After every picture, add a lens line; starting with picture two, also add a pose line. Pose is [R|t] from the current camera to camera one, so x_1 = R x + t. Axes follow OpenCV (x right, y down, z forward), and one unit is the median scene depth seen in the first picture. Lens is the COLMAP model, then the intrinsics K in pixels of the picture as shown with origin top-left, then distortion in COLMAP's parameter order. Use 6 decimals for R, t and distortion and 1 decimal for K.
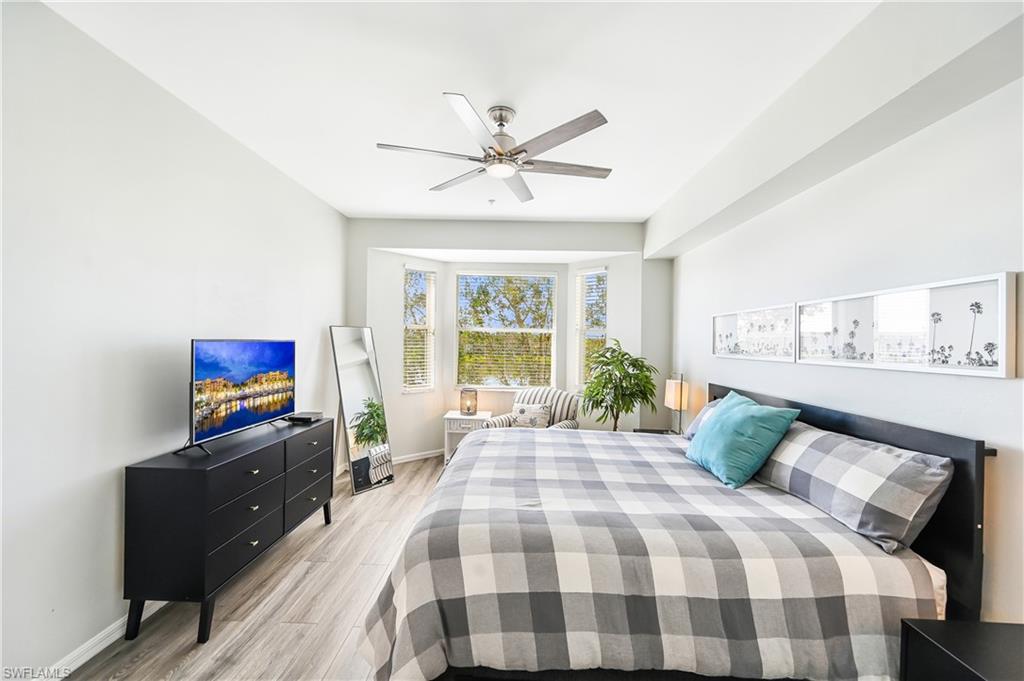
lens RADIAL K [[412.6, 0, 522.5], [0, 412.6, 351.6], [0, 0, 1]] dist [0.000103, -0.000023]
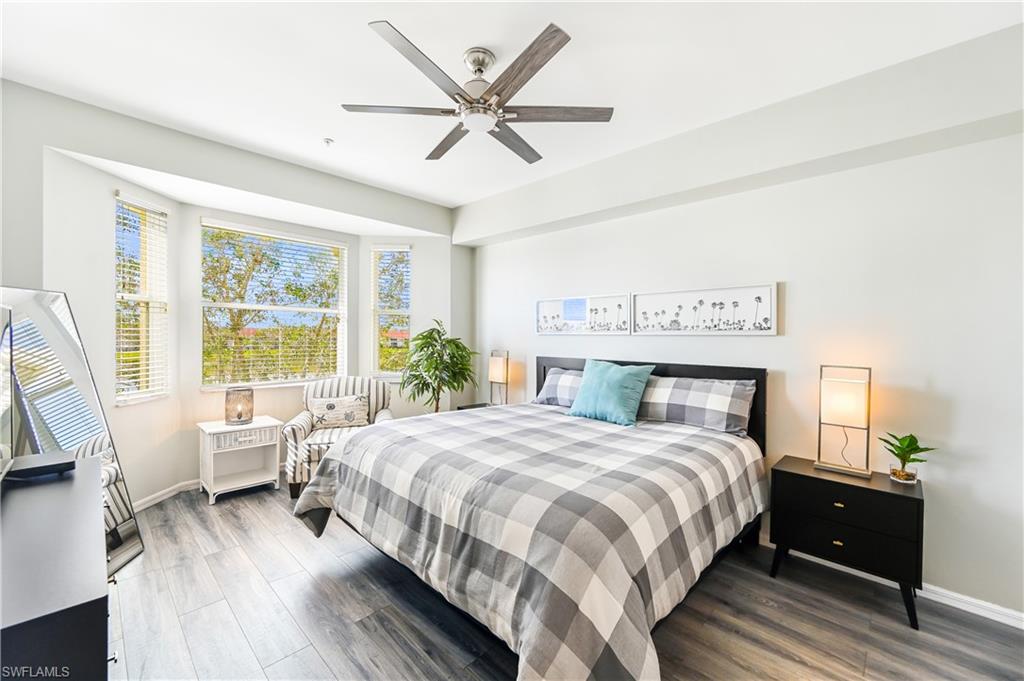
lens RADIAL K [[405.1, 0, 509.9], [0, 405.1, 345.1], [0, 0, 1]] dist [-0.000746, -0.000022]
pose [[0.682463, -0.028392, 0.730368, -0.714658], [0.022206, 0.999589, 0.018108, 0.030770], [-0.730582, 0.003860, 0.682814, 0.387829]]
